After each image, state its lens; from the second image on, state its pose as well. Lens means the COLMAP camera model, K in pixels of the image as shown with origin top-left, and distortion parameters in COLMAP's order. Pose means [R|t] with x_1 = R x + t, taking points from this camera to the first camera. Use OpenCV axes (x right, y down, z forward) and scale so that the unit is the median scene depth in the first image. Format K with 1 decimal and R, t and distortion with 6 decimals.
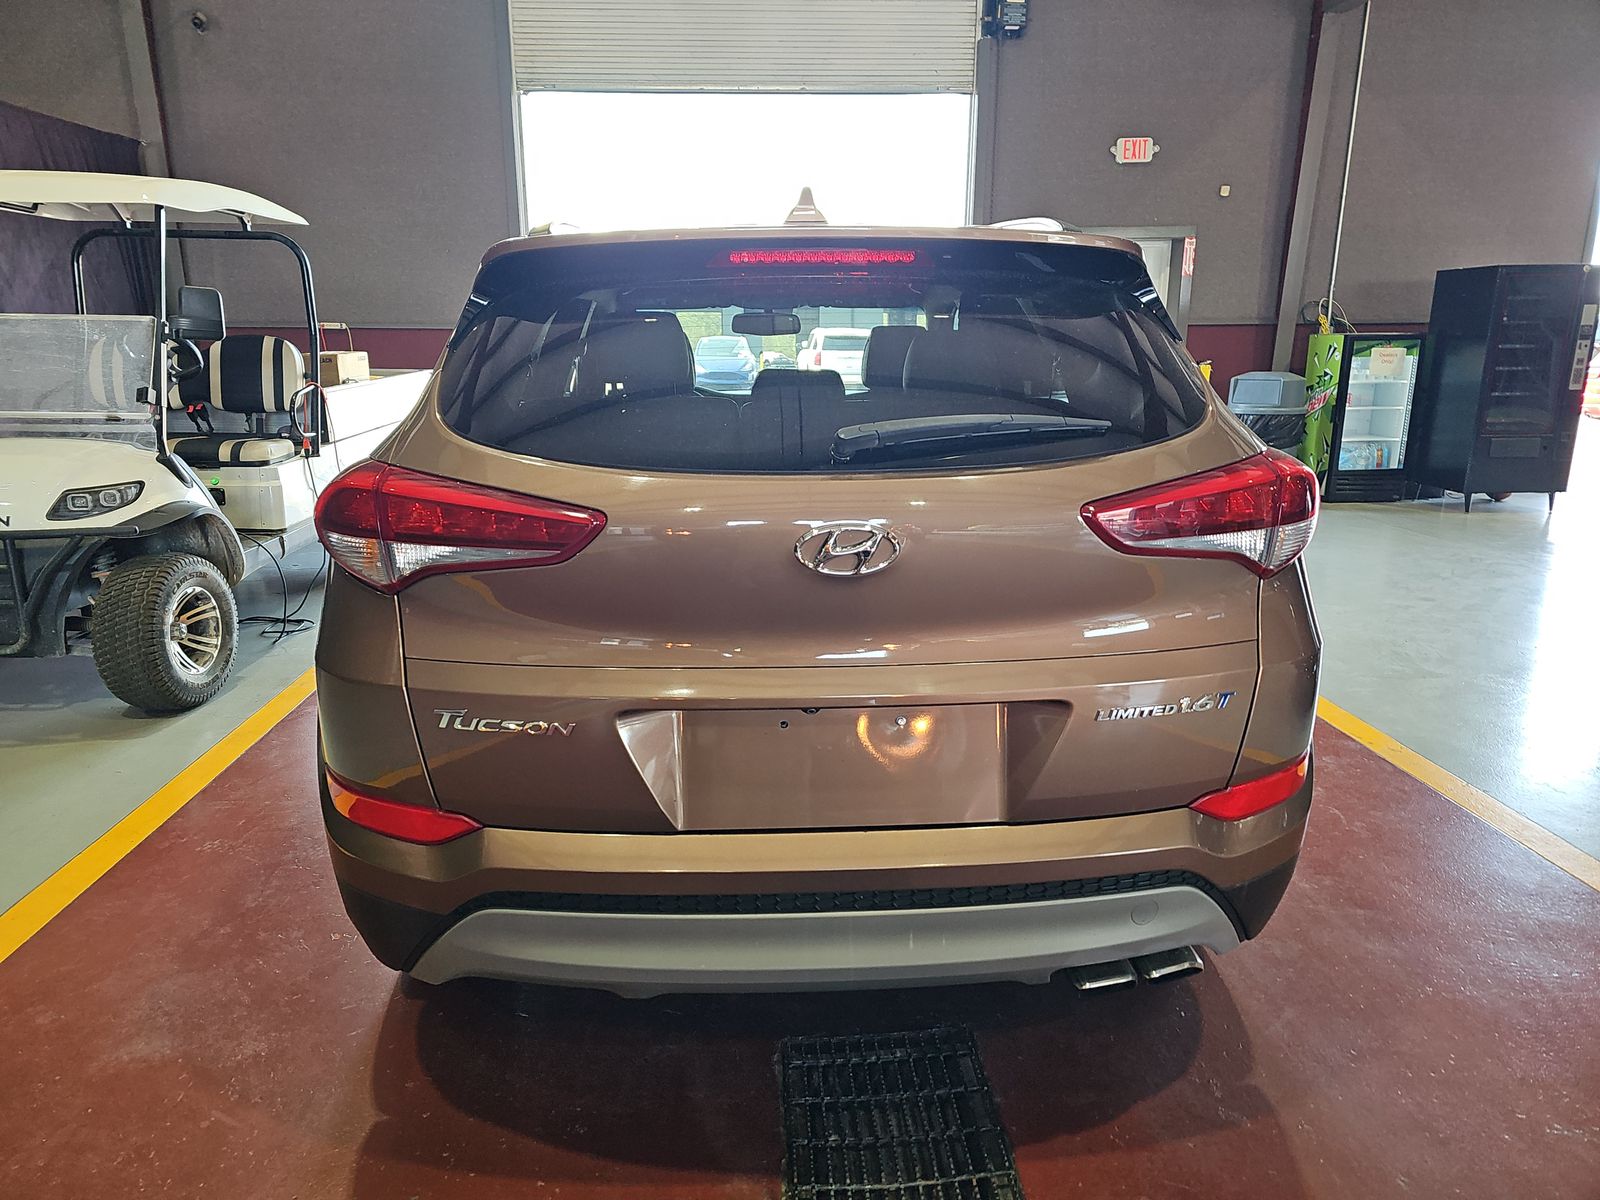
lens RADIAL K [[1060.0, 0, 791.4], [0, 1060.0, 602.5], [0, 0, 1]] dist [0.020653, -0.003227]
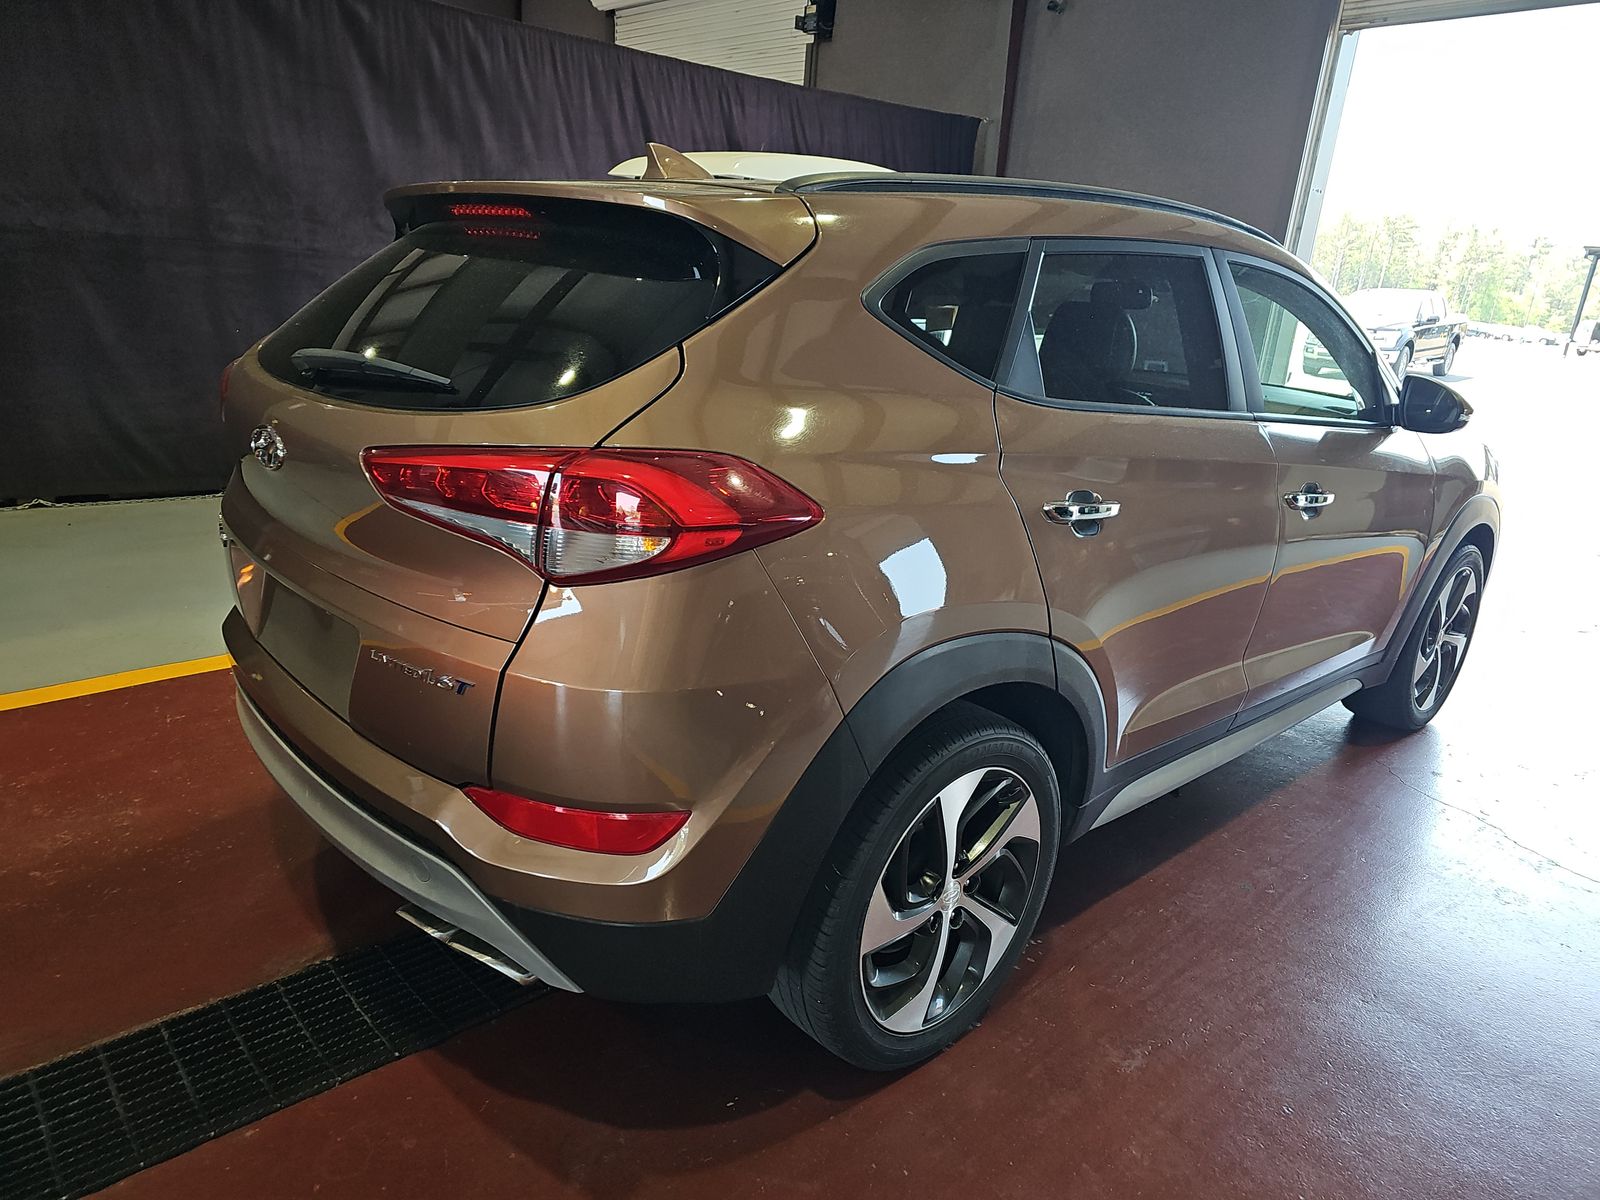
lens RADIAL K [[1060.0, 0, 791.4], [0, 1060.0, 602.5], [0, 0, 1]] dist [0.020653, -0.003227]
pose [[0.622677, 0.271166, -0.733991, 1.166708], [-0.248940, 0.957946, 0.142717, -0.175953], [0.741823, 0.093853, 0.663995, 0.537957]]
